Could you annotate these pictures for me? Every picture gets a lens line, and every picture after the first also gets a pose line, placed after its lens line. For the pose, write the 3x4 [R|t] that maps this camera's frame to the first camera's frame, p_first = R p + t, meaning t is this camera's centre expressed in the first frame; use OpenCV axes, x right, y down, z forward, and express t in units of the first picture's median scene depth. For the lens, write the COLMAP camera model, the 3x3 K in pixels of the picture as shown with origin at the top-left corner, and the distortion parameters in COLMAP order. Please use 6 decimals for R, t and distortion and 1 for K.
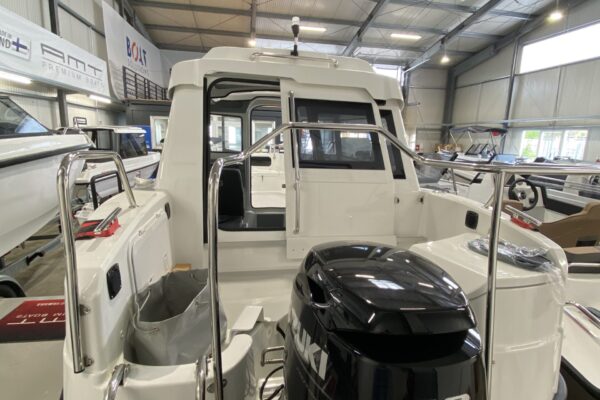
lens RADIAL K [[324.5, 0, 300.4], [0, 324.5, 199.0], [0, 0, 1]] dist [-0.000307, -0.003454]
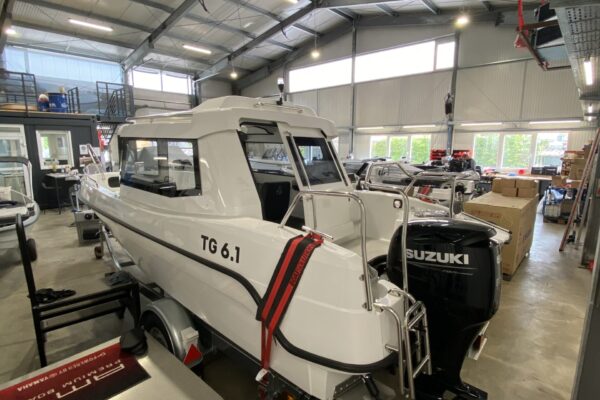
lens RADIAL K [[324.5, 0, 298.9], [0, 324.5, 200.7], [0, 0, 1]] dist [-0.000307, -0.003454]
pose [[0.793110, -0.129100, 0.595240, -0.112635], [0.133817, 0.990334, 0.036490, -0.011282], [-0.594197, 0.050713, 0.802719, -0.016007]]
